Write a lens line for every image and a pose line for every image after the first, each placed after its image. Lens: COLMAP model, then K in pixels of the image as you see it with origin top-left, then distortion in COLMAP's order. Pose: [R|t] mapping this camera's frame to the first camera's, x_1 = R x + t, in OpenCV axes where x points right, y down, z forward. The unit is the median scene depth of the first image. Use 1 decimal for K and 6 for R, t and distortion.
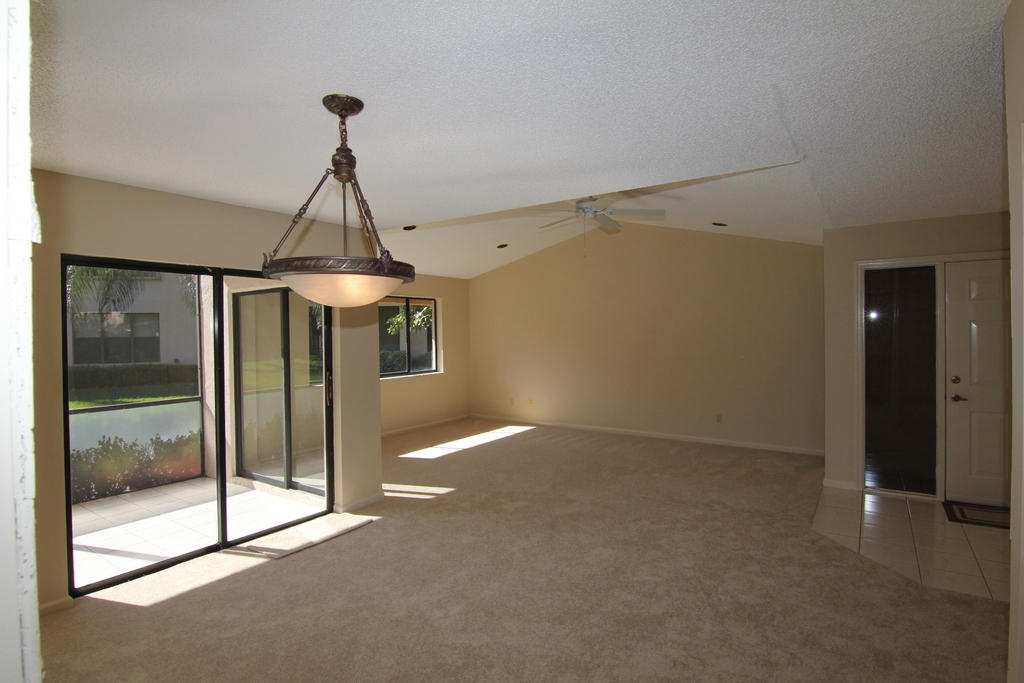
lens RADIAL K [[517.0, 0, 510.3], [0, 517.0, 335.6], [0, 0, 1]] dist [-0.001175, -0.015540]
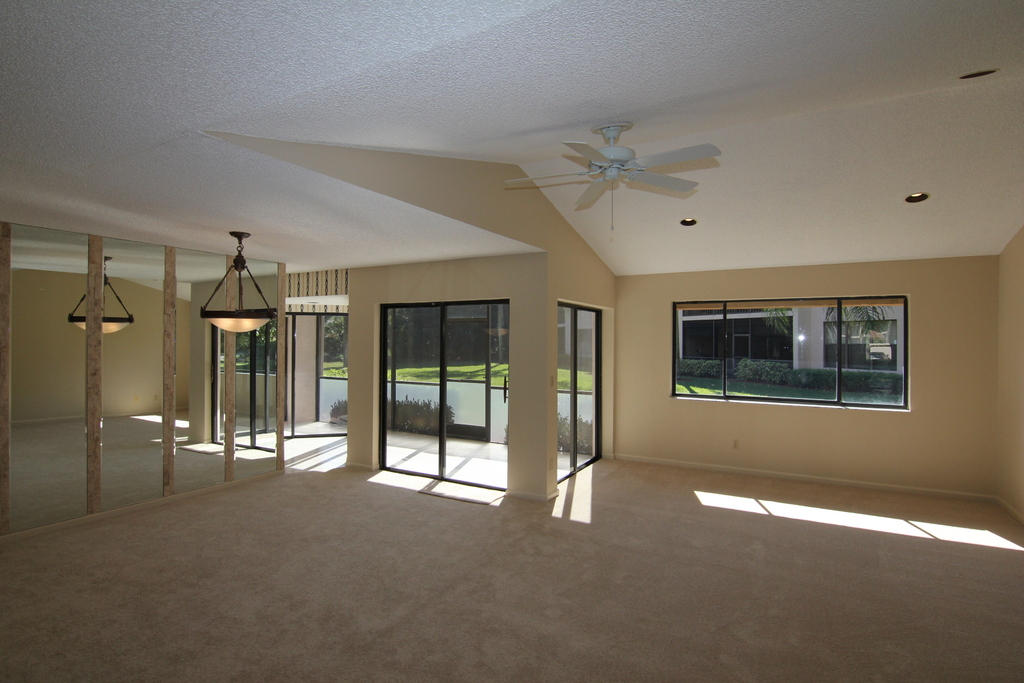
lens RADIAL K [[517.0, 0, 510.3], [0, 517.0, 335.6], [0, 0, 1]] dist [-0.001175, -0.015540]
pose [[0.111591, 0.005983, -0.993736, 0.765756], [-0.017570, 0.999837, 0.004047, -0.027486], [0.993599, 0.017008, 0.111678, 0.765553]]
